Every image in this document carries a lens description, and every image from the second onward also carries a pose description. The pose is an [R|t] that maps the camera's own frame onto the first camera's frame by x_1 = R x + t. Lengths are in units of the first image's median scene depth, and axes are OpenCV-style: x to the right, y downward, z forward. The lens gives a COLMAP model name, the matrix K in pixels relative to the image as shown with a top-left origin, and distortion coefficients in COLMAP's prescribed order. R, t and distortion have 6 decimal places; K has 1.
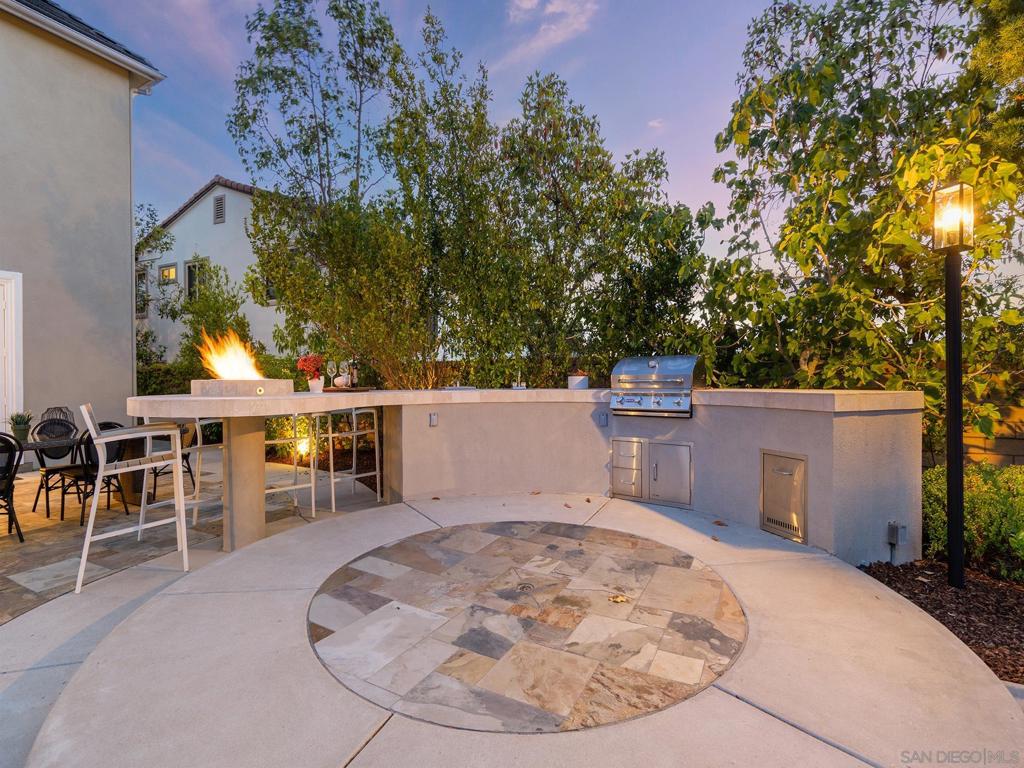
lens RADIAL K [[461.7, 0, 512.0], [0, 461.7, 384.0], [0, 0, 1]] dist [-0.002145, -0.000214]
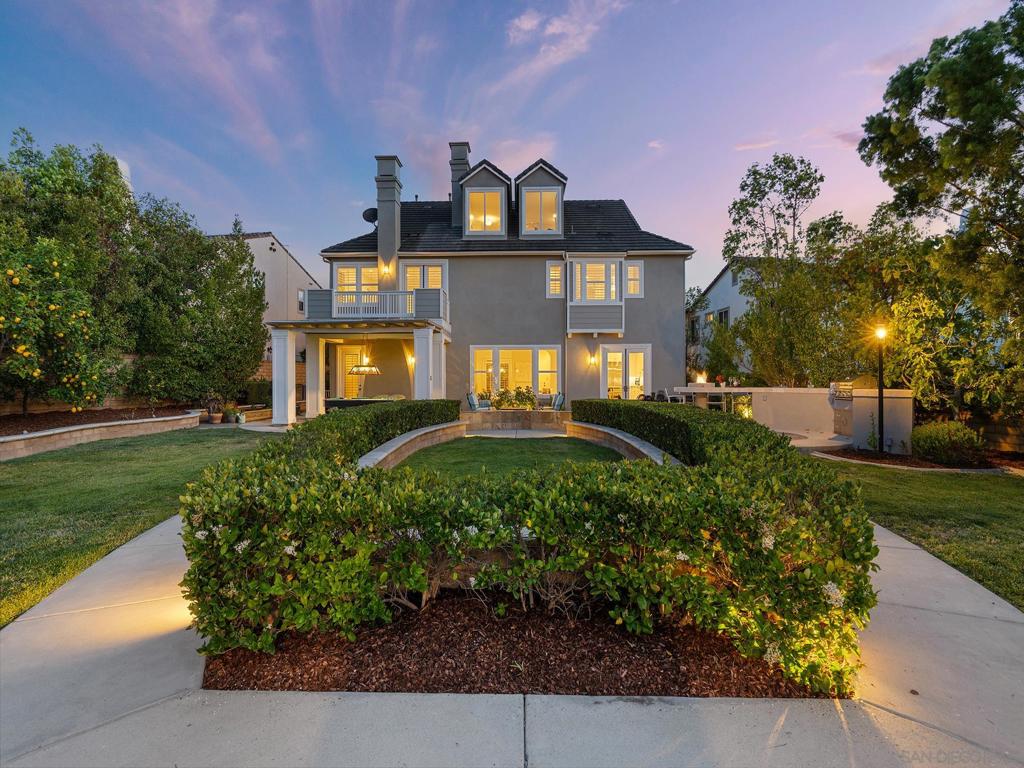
lens RADIAL K [[461.7, 0, 512.0], [0, 461.7, 384.0], [0, 0, 1]] dist [-0.002145, -0.000214]
pose [[0.467322, 0.008957, -0.884042, 1.387866], [-0.008217, 0.999949, 0.005788, -0.008195], [0.884049, 0.004559, 0.467372, -1.433039]]
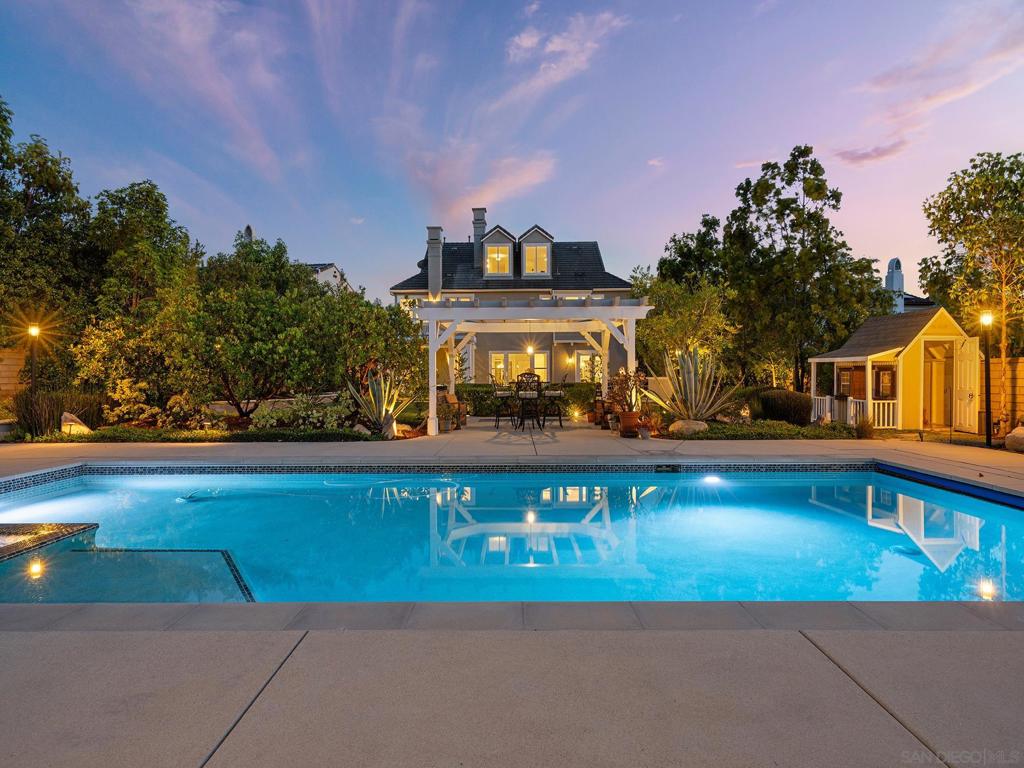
lens RADIAL K [[536.0, 0, 512.0], [0, 536.0, 384.0], [0, 0, 1]] dist [0.000428, 0.000002]
pose [[0.470972, 0.015259, -0.882016, 3.789090], [-0.004727, 0.999880, 0.014774, 0.006273], [0.882136, -0.002789, 0.470987, -2.801717]]
